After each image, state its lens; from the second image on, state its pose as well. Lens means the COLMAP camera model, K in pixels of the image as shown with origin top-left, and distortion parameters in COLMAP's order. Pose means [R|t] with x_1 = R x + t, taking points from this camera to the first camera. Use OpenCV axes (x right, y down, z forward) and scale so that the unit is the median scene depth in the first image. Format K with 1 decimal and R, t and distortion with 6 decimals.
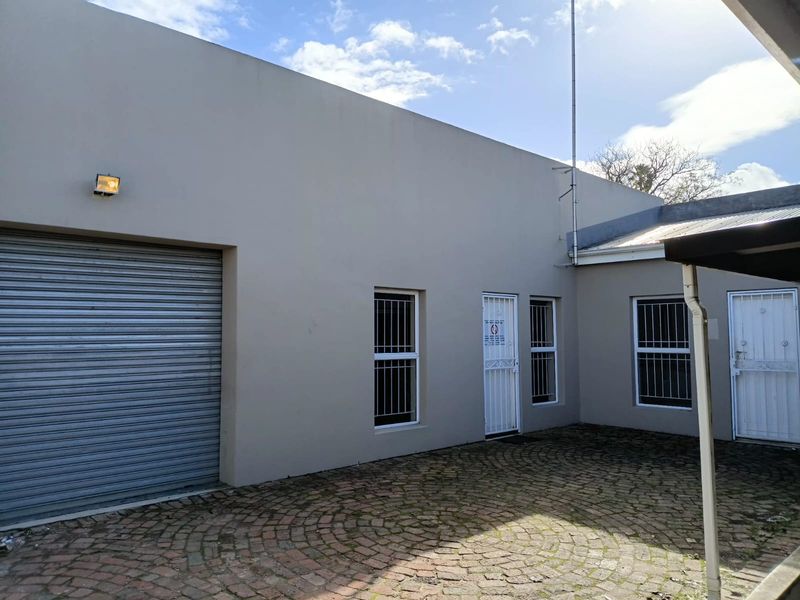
lens RADIAL K [[590.4, 0, 401.4], [0, 590.4, 300.4], [0, 0, 1]] dist [0.034351, -0.022427]
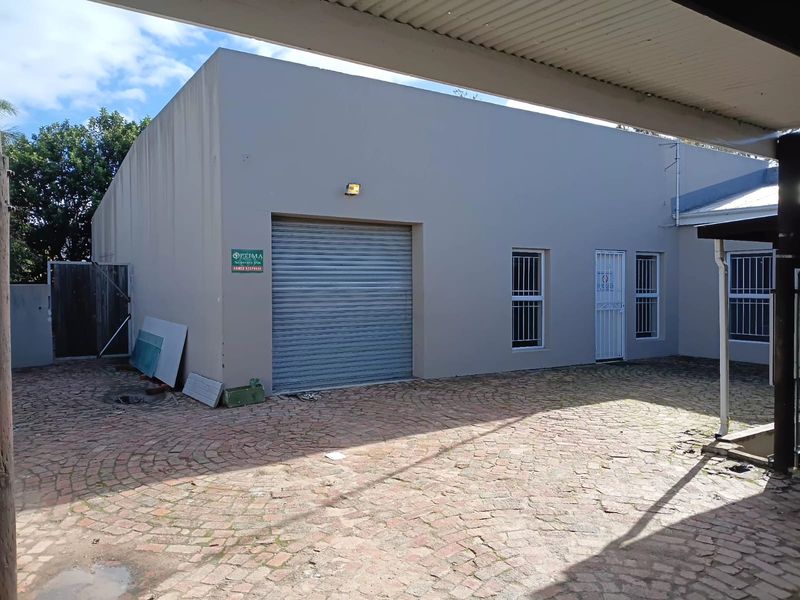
lens RADIAL K [[590.4, 0, 394.7], [0, 590.4, 294.6], [0, 0, 1]] dist [0.034351, -0.022427]
pose [[0.980539, 0.006020, -0.196234, -0.040026], [0.008249, 0.997384, 0.071815, -0.013968], [0.196153, -0.072036, 0.977924, -0.384210]]
